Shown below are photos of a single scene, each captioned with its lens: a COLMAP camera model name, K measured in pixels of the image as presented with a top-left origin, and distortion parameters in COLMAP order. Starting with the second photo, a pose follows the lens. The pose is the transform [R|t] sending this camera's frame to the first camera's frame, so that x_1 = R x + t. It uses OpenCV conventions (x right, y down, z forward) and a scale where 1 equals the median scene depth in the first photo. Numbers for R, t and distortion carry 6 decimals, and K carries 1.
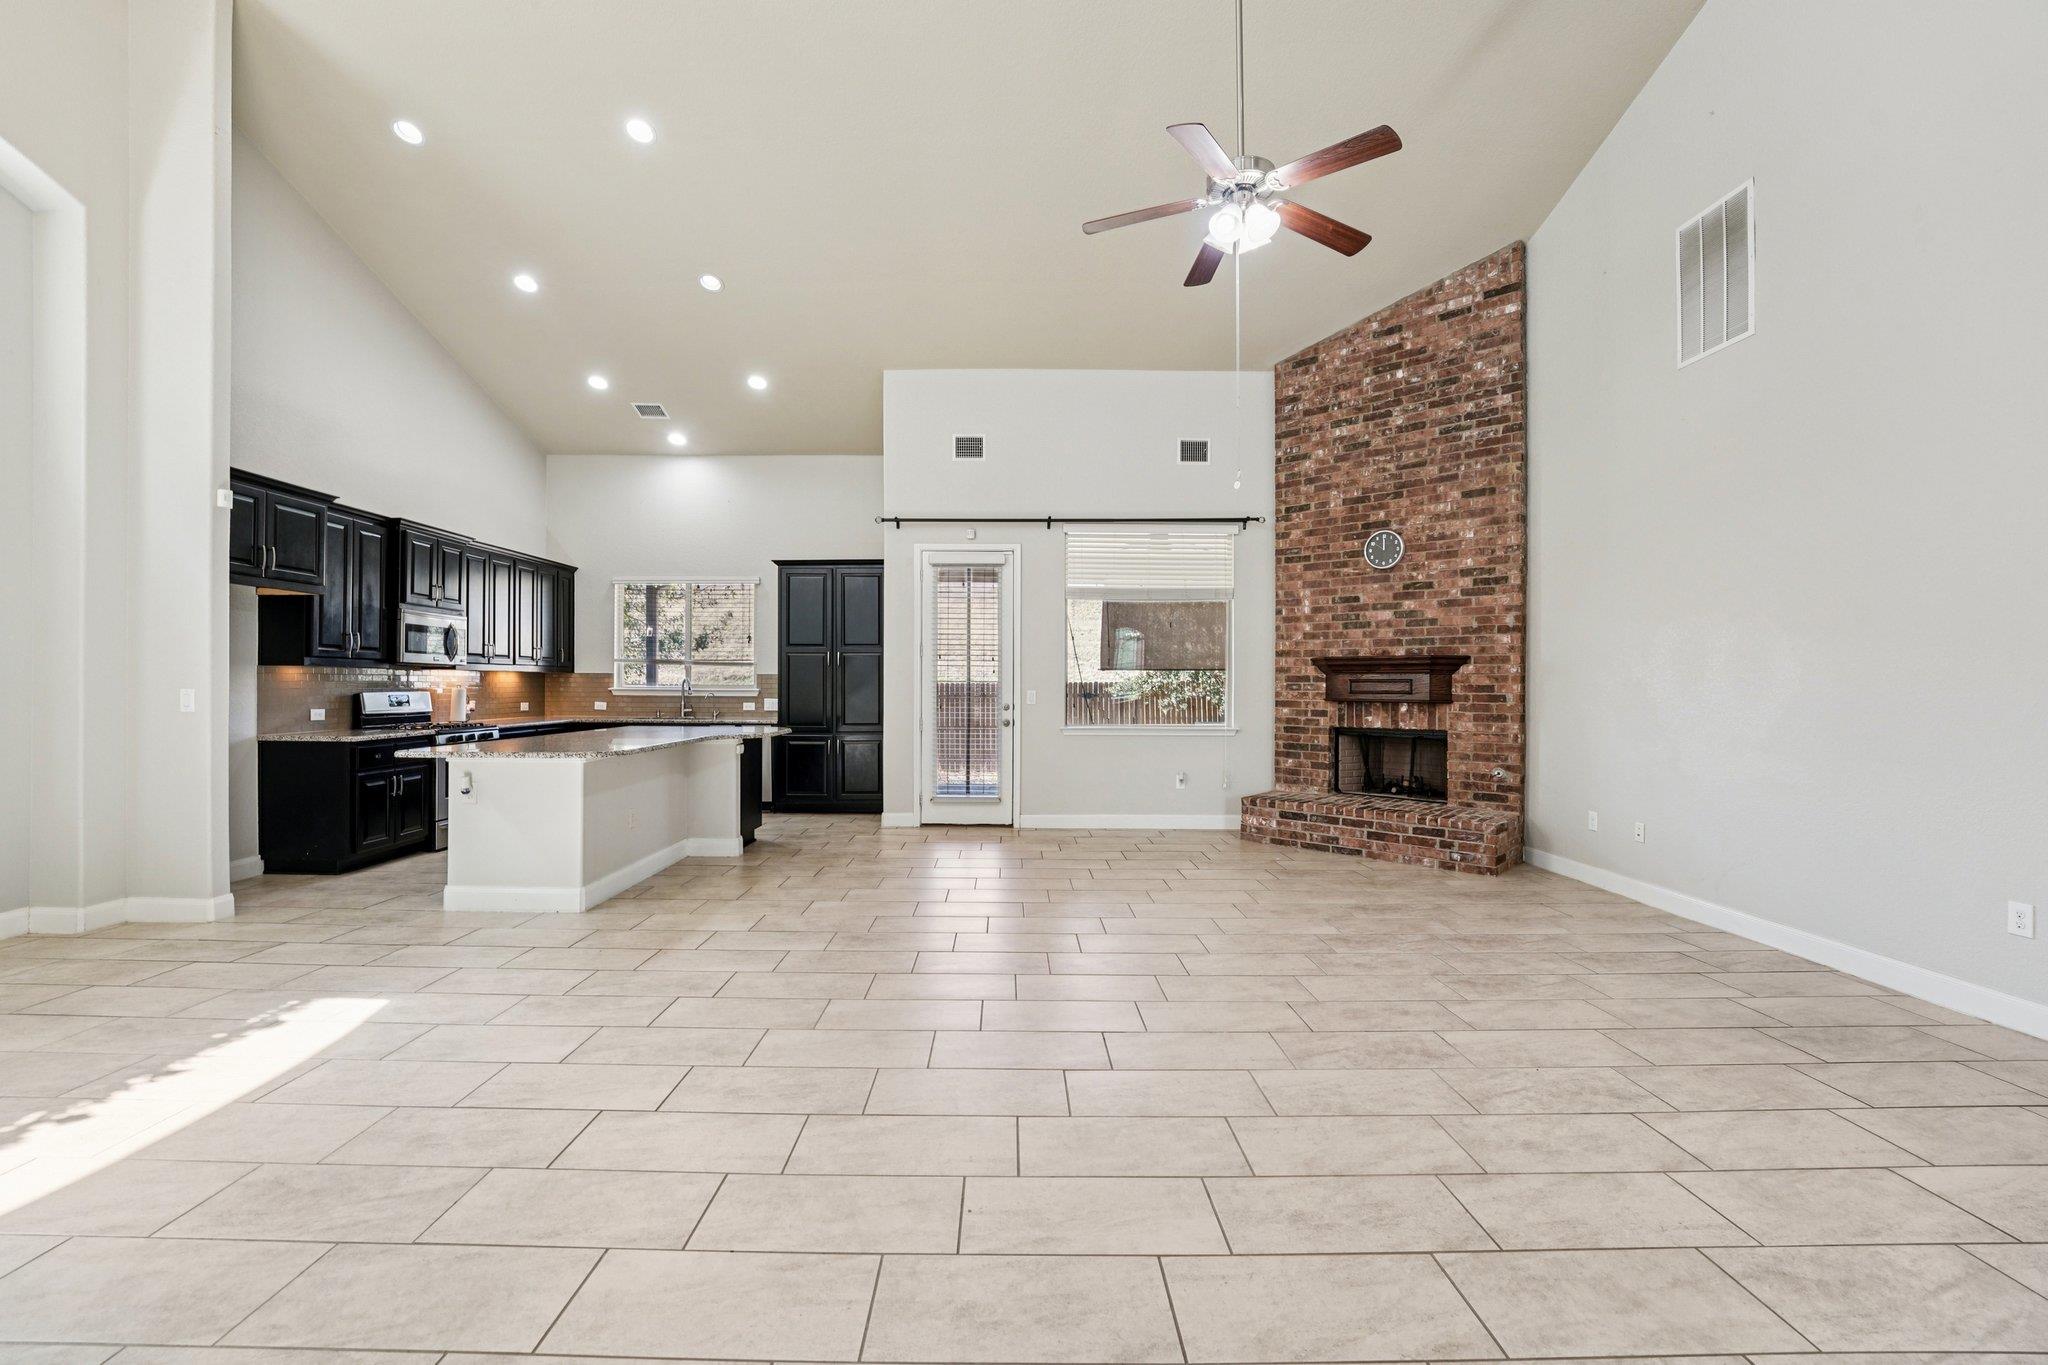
lens RADIAL K [[848.1, 0, 1007.3], [0, 848.1, 696.0], [0, 0, 1]] dist [-0.029216, 0.002915]
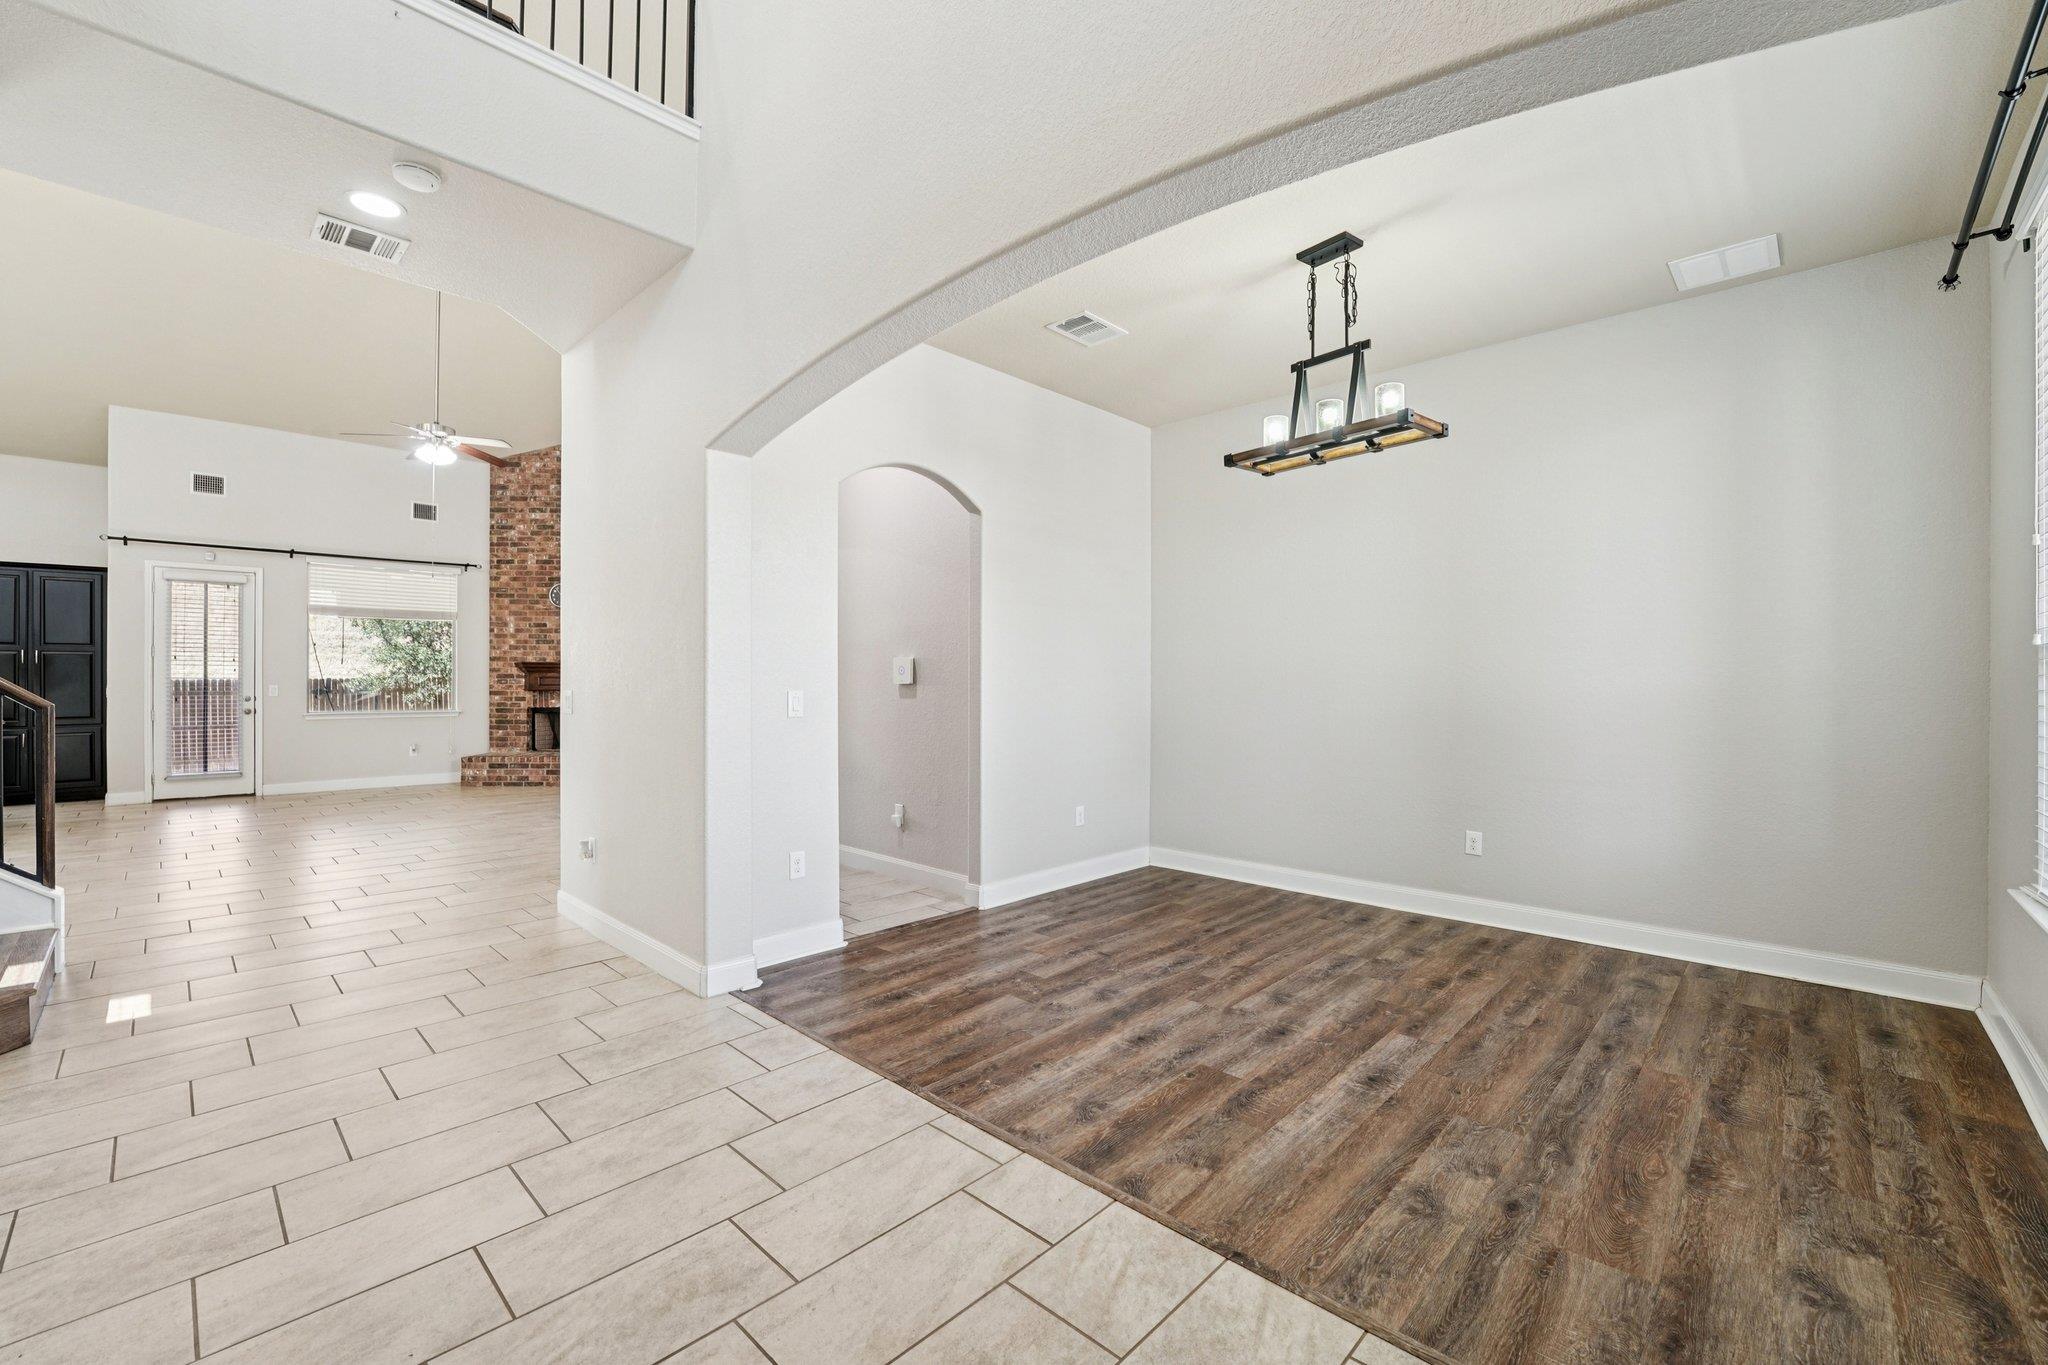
lens RADIAL K [[848.1, 0, 1013.1], [0, 848.1, 673.3], [0, 0, 1]] dist [-0.029216, 0.002915]
pose [[0.696452, 0.002364, 0.717599, -0.099422], [0.012477, 0.999804, -0.015403, 0.009213], [-0.717495, 0.019681, 0.696286, -0.709268]]
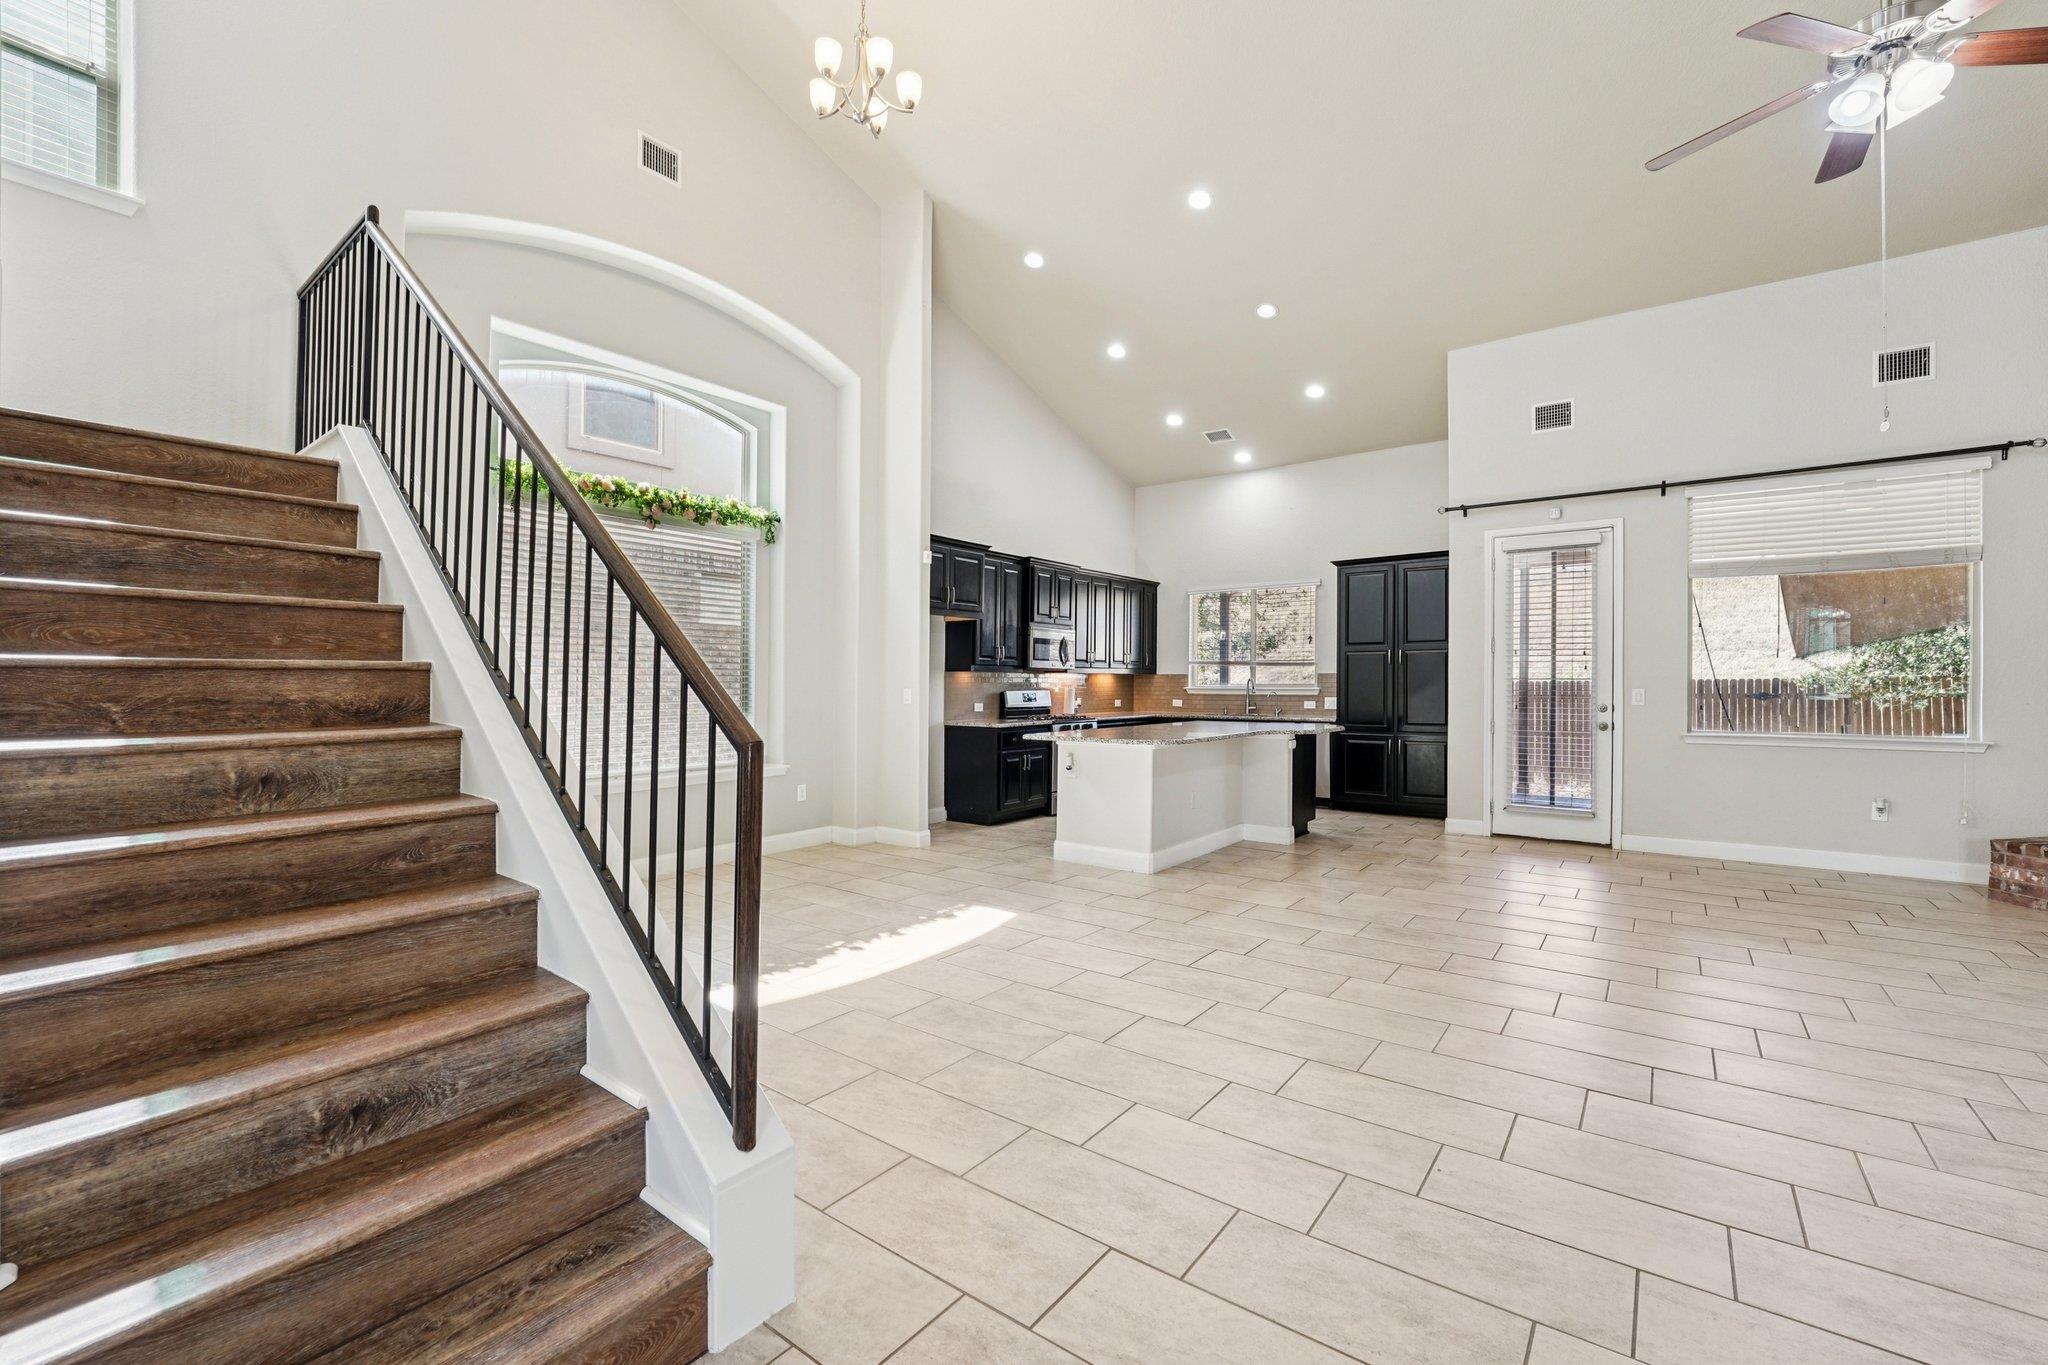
lens RADIAL K [[848.1, 0, 1002.8], [0, 848.1, 694.8], [0, 0, 1]] dist [-0.029216, 0.002915]
pose [[0.784952, 0.003101, -0.619549, 0.051345], [-0.003808, 0.999993, 0.000180, 0.001675], [0.619545, 0.002218, 0.784958, -0.054273]]
